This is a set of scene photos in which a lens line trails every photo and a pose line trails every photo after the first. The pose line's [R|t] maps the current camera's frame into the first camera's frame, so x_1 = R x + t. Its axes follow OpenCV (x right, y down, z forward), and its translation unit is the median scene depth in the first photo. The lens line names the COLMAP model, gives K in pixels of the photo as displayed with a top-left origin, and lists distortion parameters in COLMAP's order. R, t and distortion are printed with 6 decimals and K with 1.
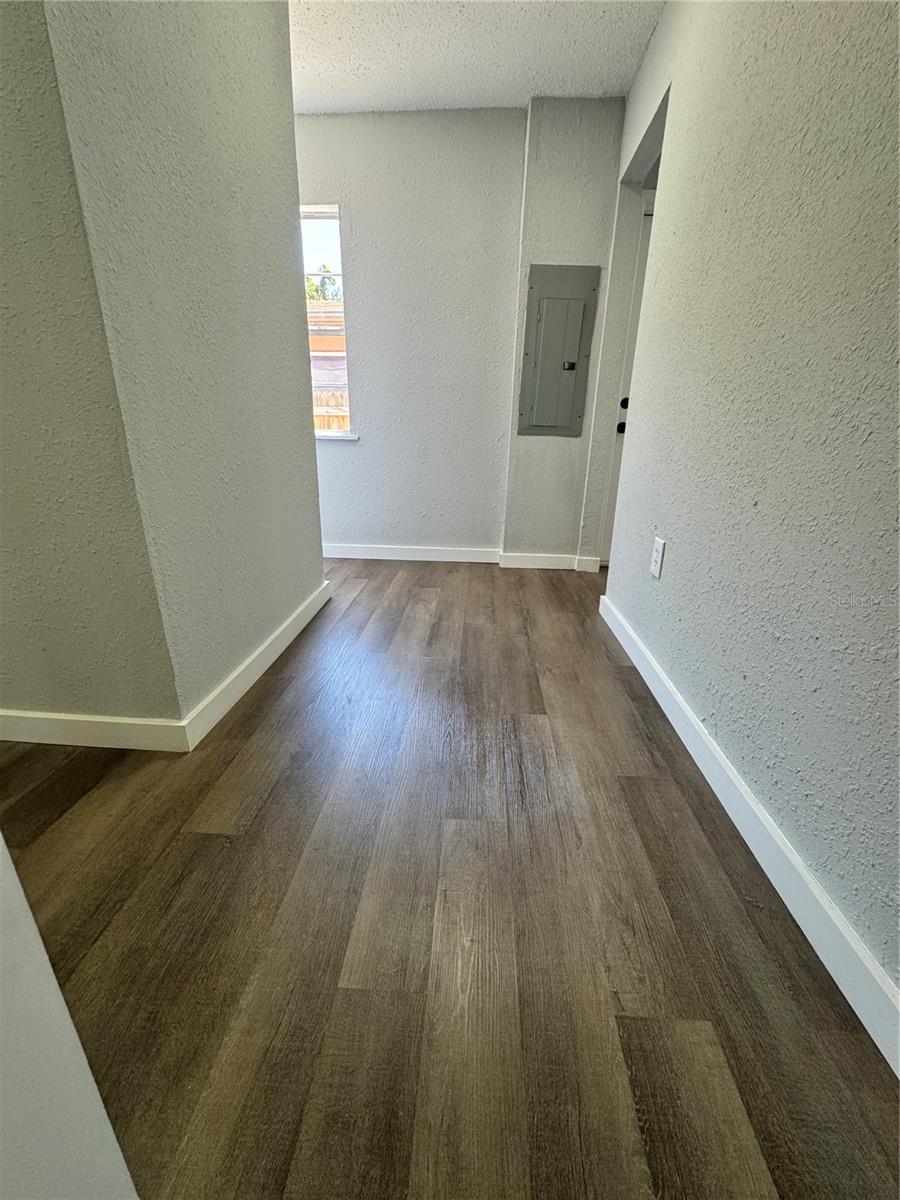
lens RADIAL K [[480.1, 0, 450.0], [0, 480.1, 600.0], [0, 0, 1]] dist [-0.003704, 0.000262]
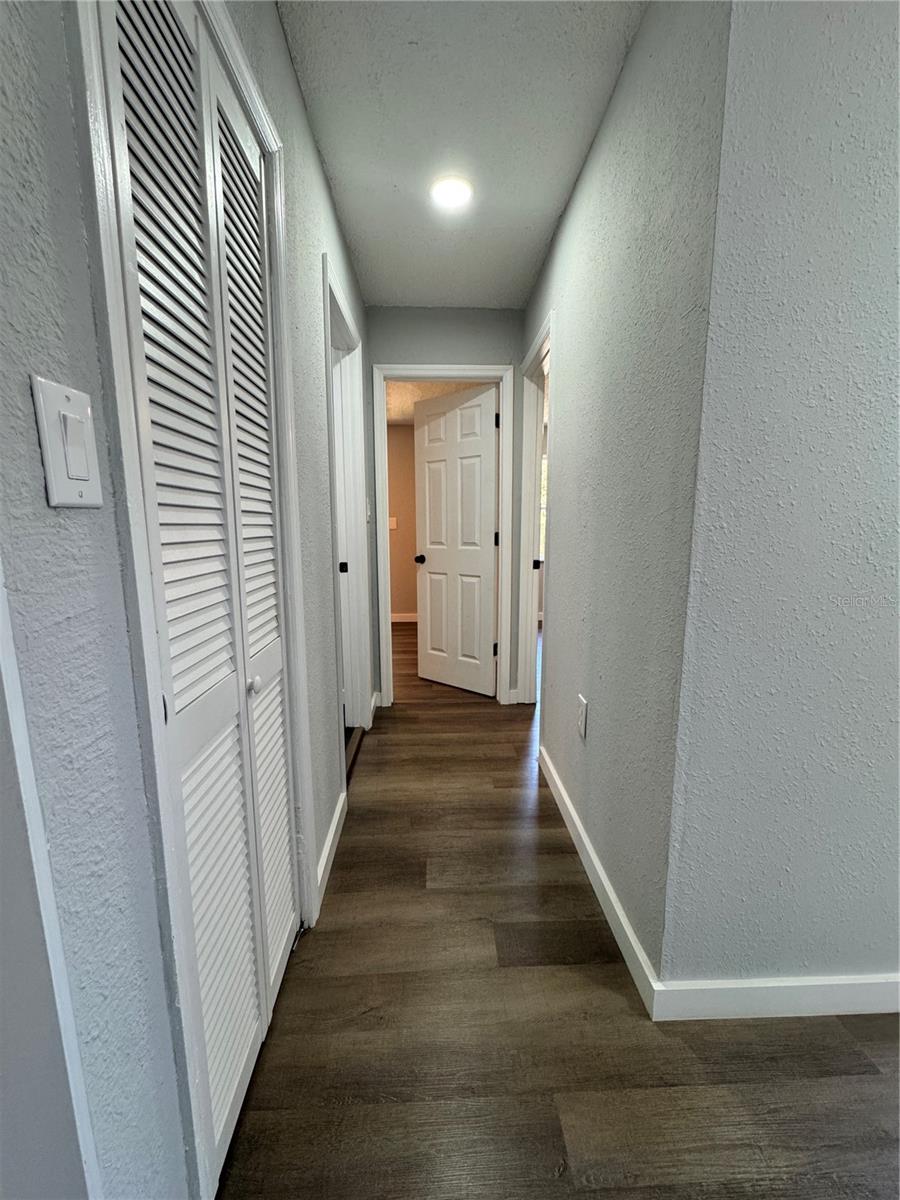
lens RADIAL K [[480.1, 0, 450.0], [0, 480.1, 600.0], [0, 0, 1]] dist [-0.003704, 0.000262]
pose [[0.107865, 0.133023, -0.985226, 0.185782], [-0.330498, 0.939443, 0.090657, -0.399388], [0.937623, 0.315836, 0.145297, 0.341516]]
